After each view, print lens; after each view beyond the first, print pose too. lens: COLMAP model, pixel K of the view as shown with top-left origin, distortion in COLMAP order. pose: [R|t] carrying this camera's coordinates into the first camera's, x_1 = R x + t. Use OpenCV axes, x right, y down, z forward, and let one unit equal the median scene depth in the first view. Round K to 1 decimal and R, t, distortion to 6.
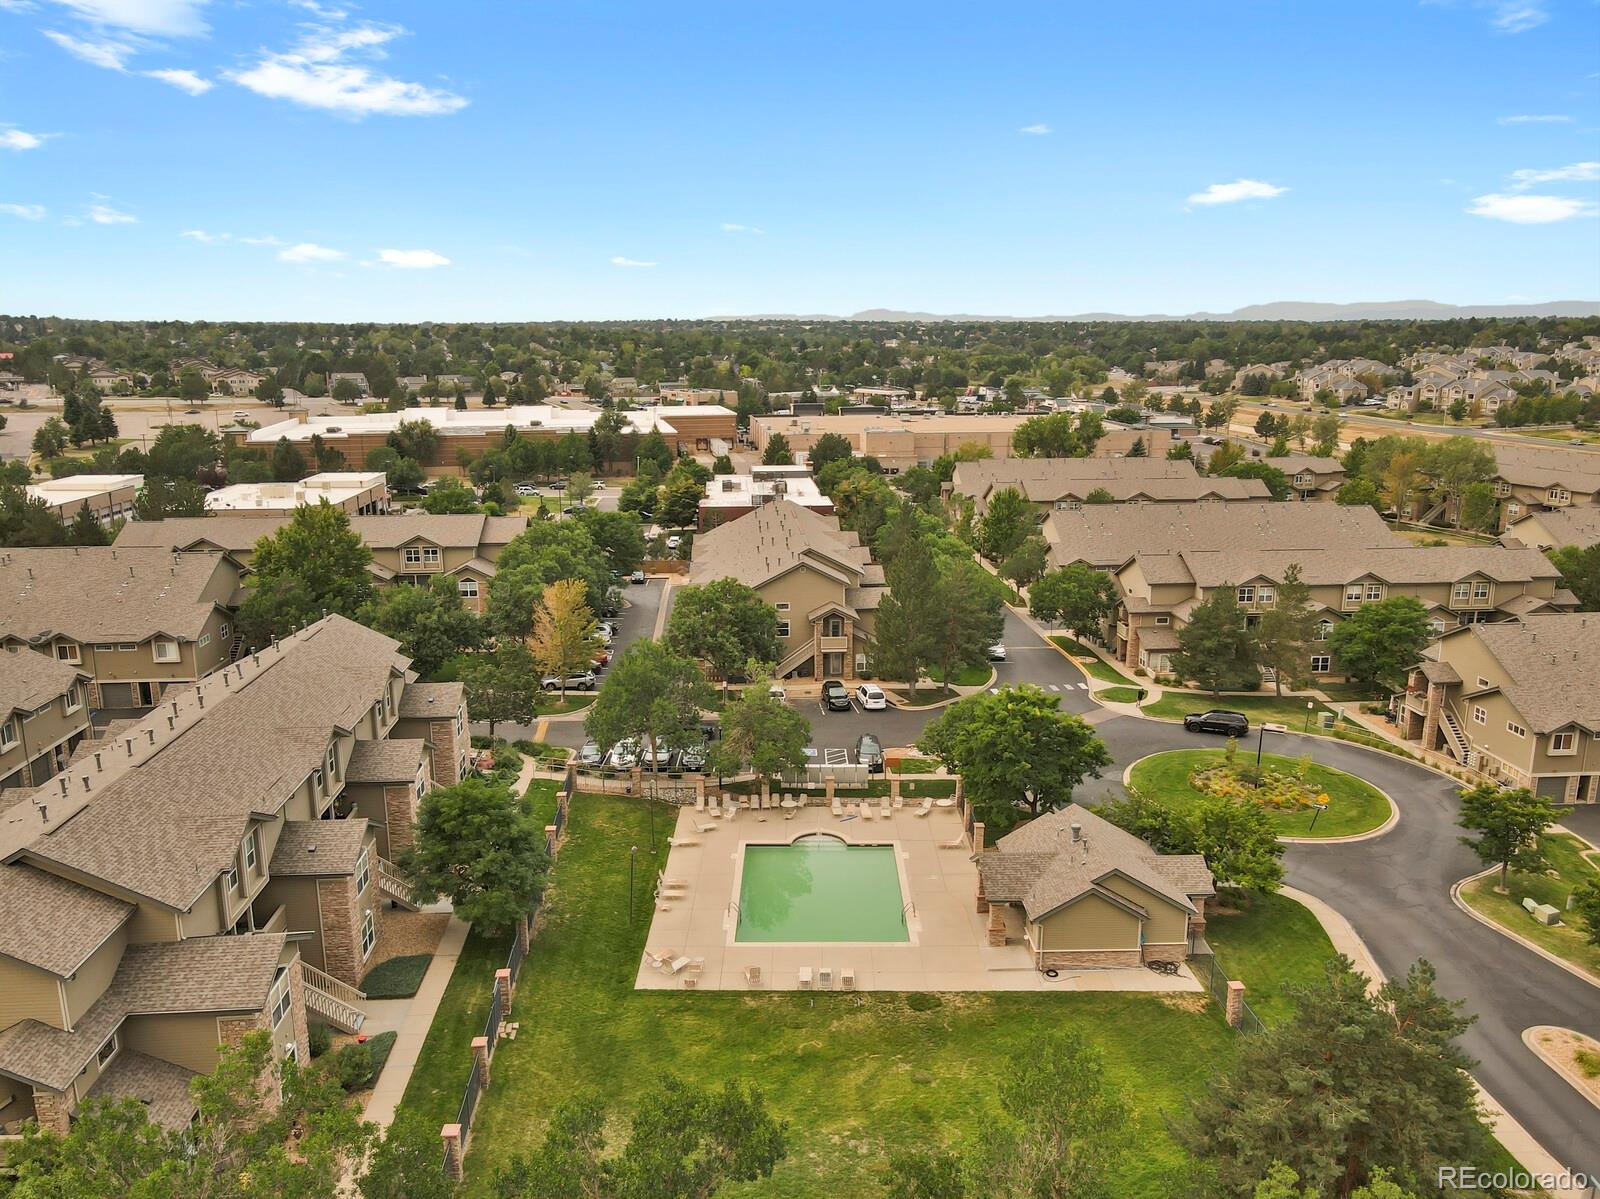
lens RADIAL K [[1185.2, 0, 800.0], [0, 1185.2, 599.5], [0, 0, 1]] dist [-0.010593, 0.047188]
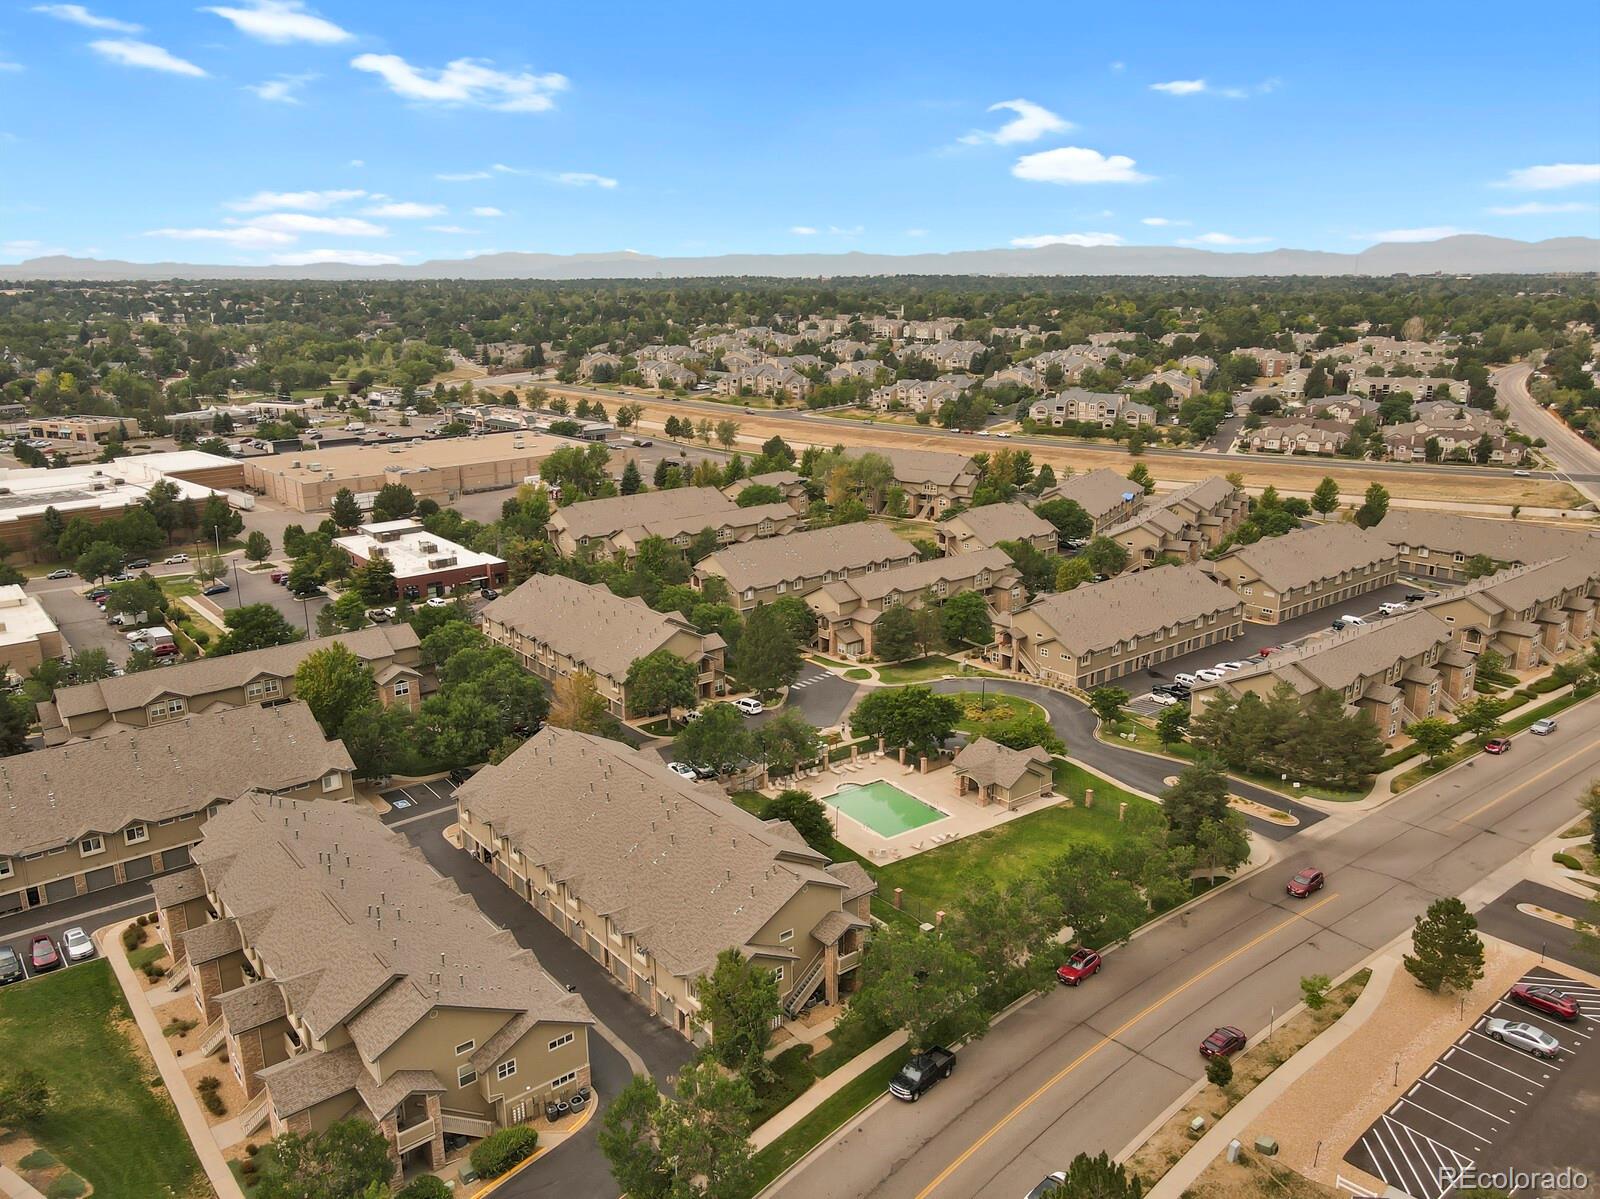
lens RADIAL K [[1185.2, 0, 800.0], [0, 1185.2, 599.5], [0, 0, 1]] dist [-0.010593, 0.047188]
pose [[0.817207, -0.156695, 0.554635, -0.746023], [0.132859, 0.987631, 0.083269, -0.183924], [-0.560822, 0.005640, 0.827917, -0.365825]]
